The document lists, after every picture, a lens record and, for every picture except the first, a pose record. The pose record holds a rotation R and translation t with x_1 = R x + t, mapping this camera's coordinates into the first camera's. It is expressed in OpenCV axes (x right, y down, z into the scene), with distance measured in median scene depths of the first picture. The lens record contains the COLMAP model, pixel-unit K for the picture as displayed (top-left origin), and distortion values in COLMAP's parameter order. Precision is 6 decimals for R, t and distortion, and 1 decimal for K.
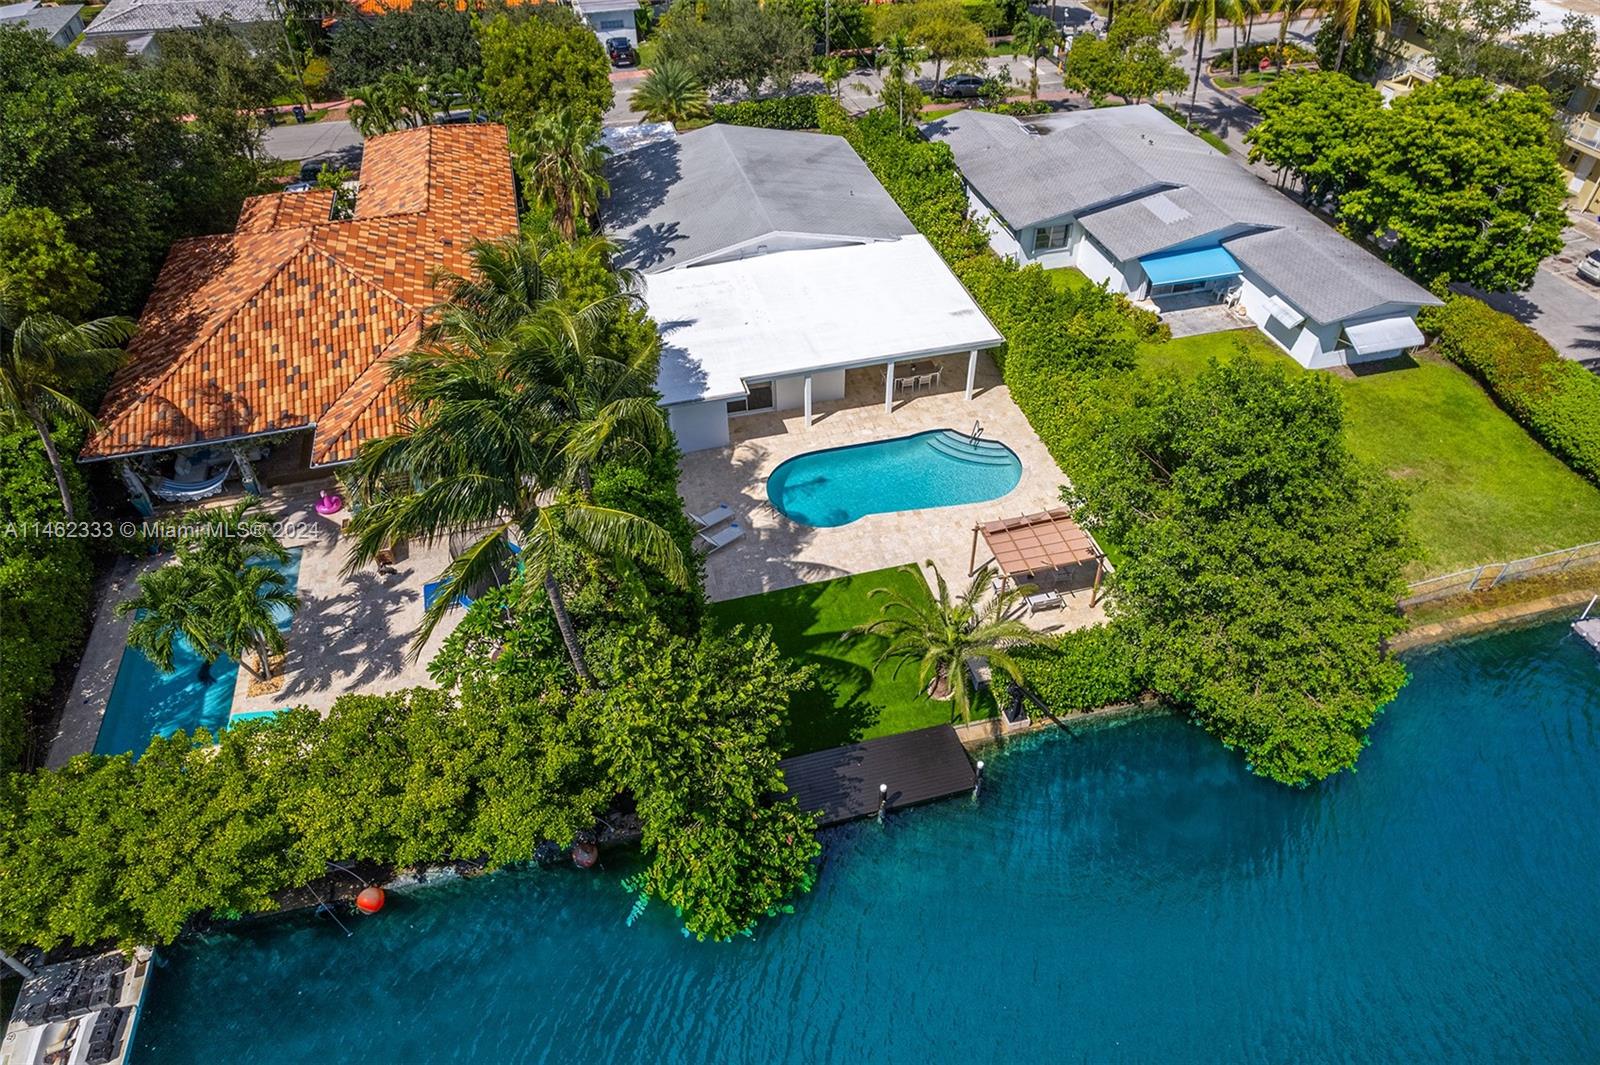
lens RADIAL K [[1097.1, 0, 799.8], [0, 1097.1, 529.5], [0, 0, 1]] dist [-0.056628, 0.037996]
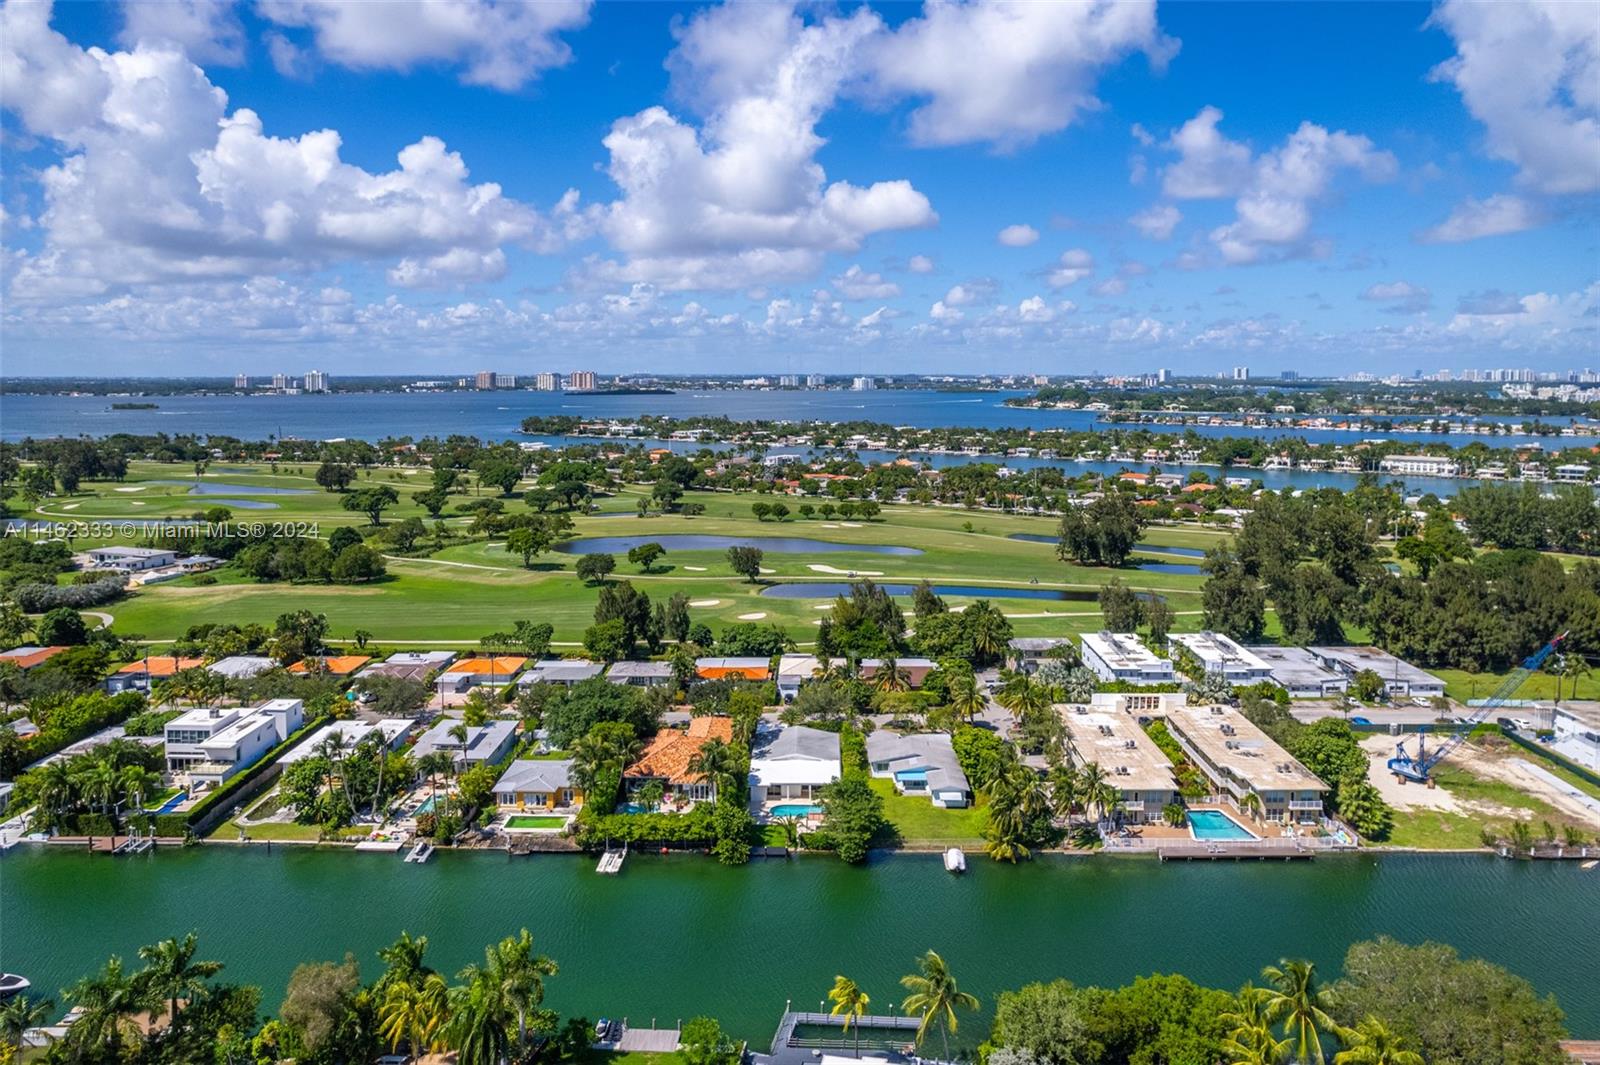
lens RADIAL K [[1097.1, 0, 799.2], [0, 1097.1, 533.1], [0, 0, 1]] dist [-0.056628, 0.037996]
pose [[0.964438, 0.054570, -0.258615, 0.850896], [-0.181877, 0.846982, -0.499543, 0.880462], [0.191782, 0.528814, 0.826786, -2.283847]]
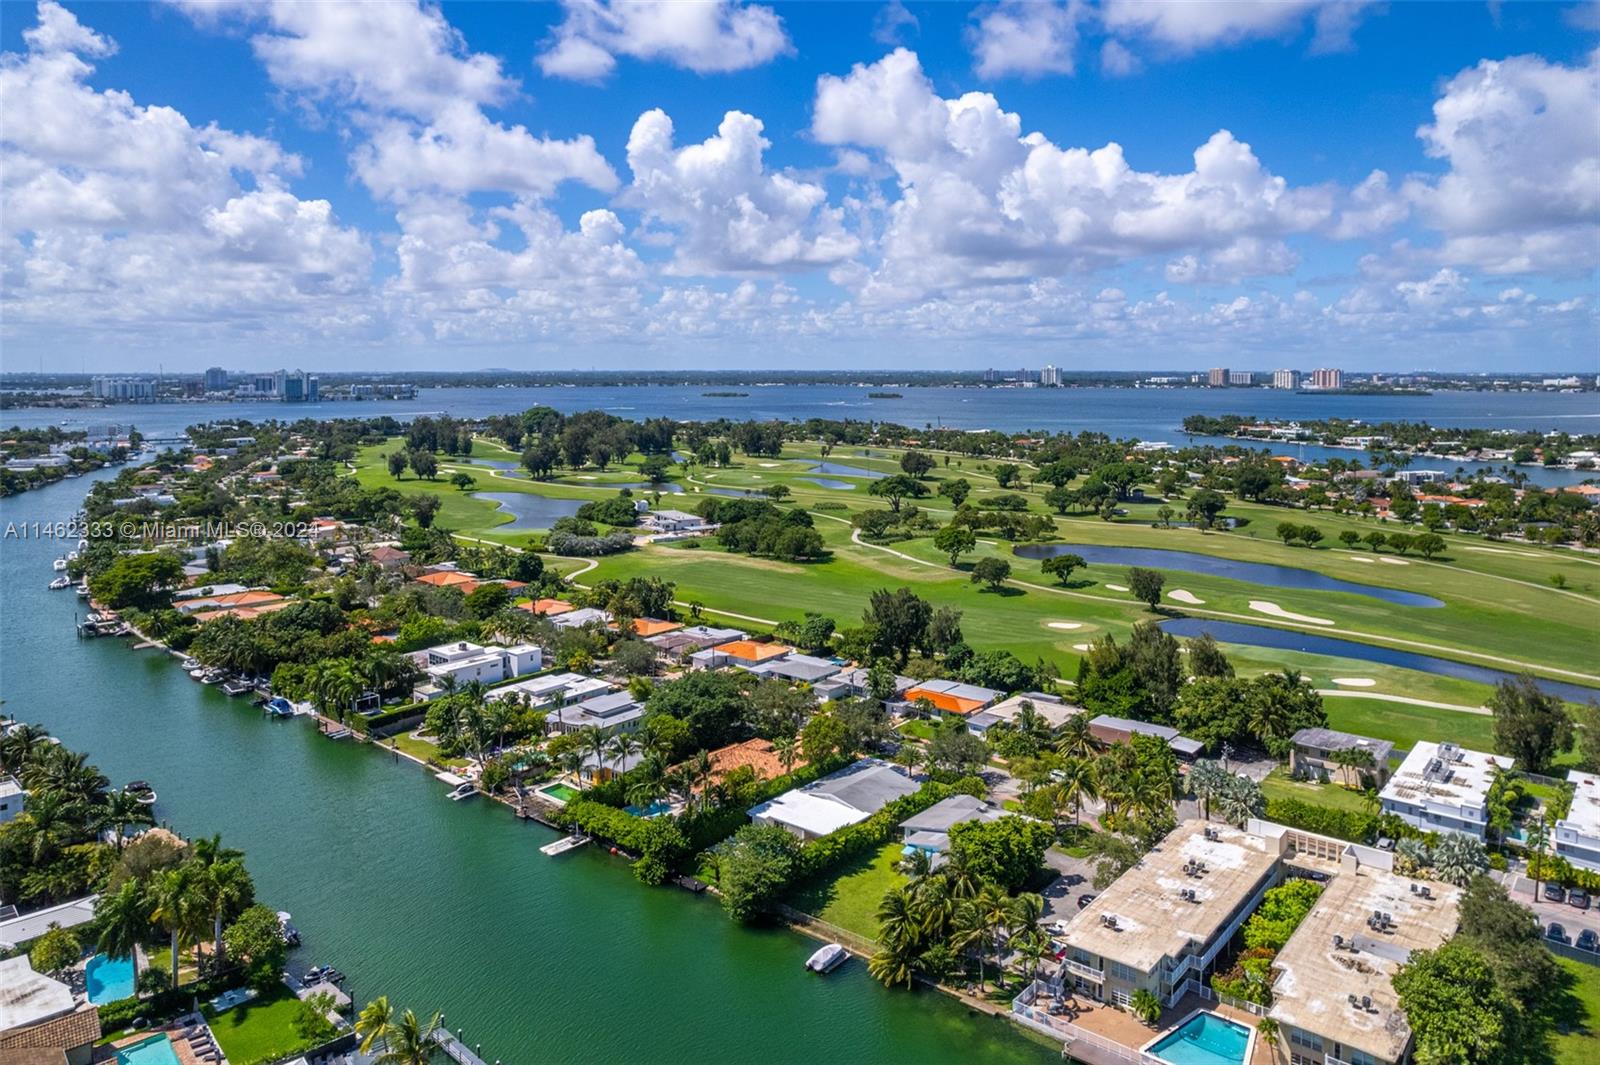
lens RADIAL K [[1097.1, 0, 792.7], [0, 1097.1, 541.2], [0, 0, 1]] dist [-0.056628, 0.037996]
pose [[0.571423, 0.142760, -0.808143, 2.314916], [-0.533921, 0.812512, -0.233994, -0.058012], [0.623221, 0.565194, 0.540511, -1.191459]]
